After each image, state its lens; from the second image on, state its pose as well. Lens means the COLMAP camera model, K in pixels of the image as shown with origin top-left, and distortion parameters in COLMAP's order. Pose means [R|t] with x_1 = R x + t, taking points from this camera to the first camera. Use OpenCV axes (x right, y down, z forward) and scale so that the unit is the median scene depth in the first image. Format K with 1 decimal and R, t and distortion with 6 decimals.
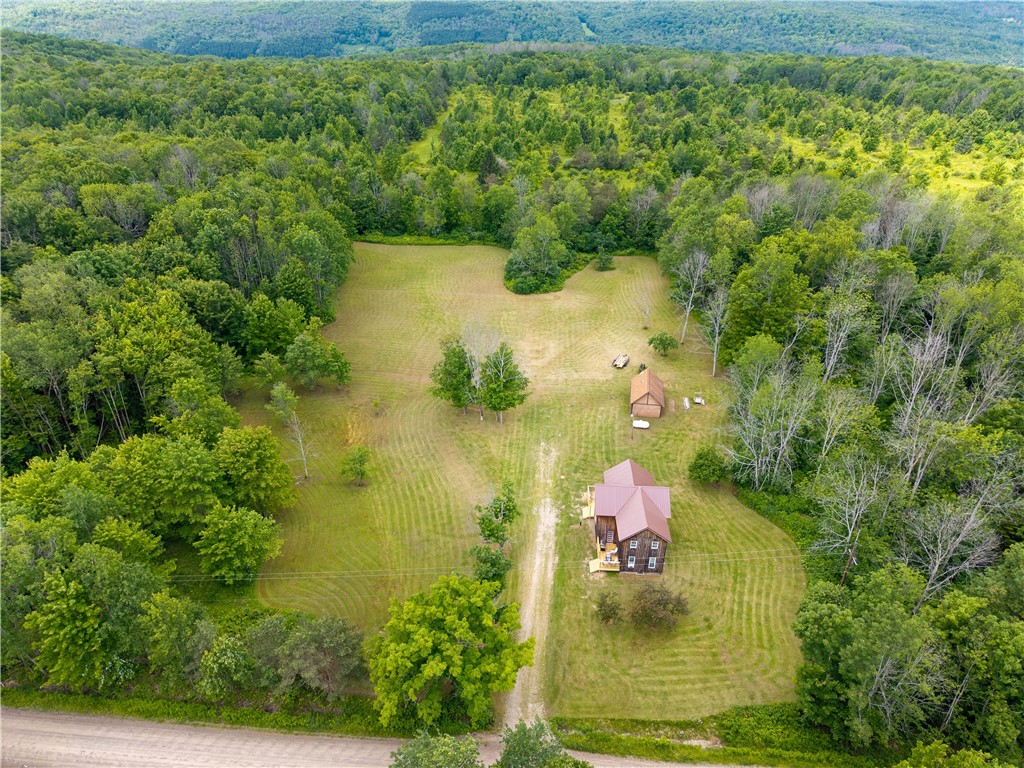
lens RADIAL K [[703.8, 0, 511.8], [0, 703.8, 409.8], [0, 0, 1]] dist [0.010232, -0.013573]
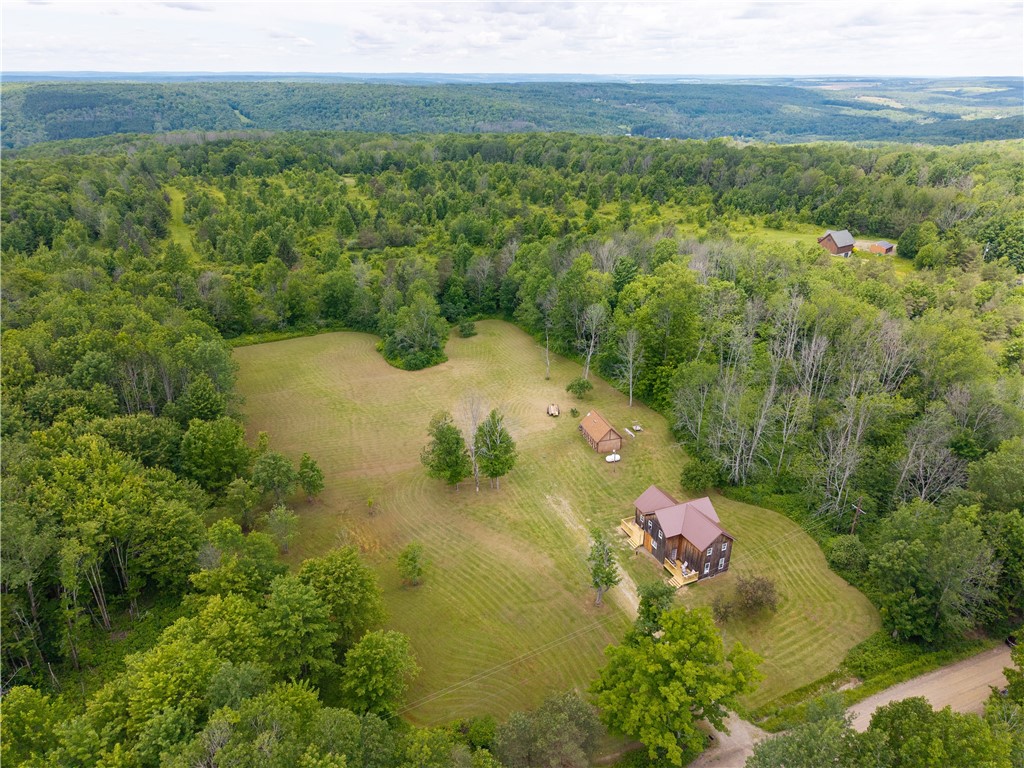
lens RADIAL K [[703.8, 0, 511.8], [0, 703.8, 409.8], [0, 0, 1]] dist [0.010232, -0.013573]
pose [[0.883431, -0.201496, 0.423024, -0.257497], [0.240996, 0.969642, -0.041427, -0.028936], [-0.401835, 0.138545, 0.905171, 0.030392]]
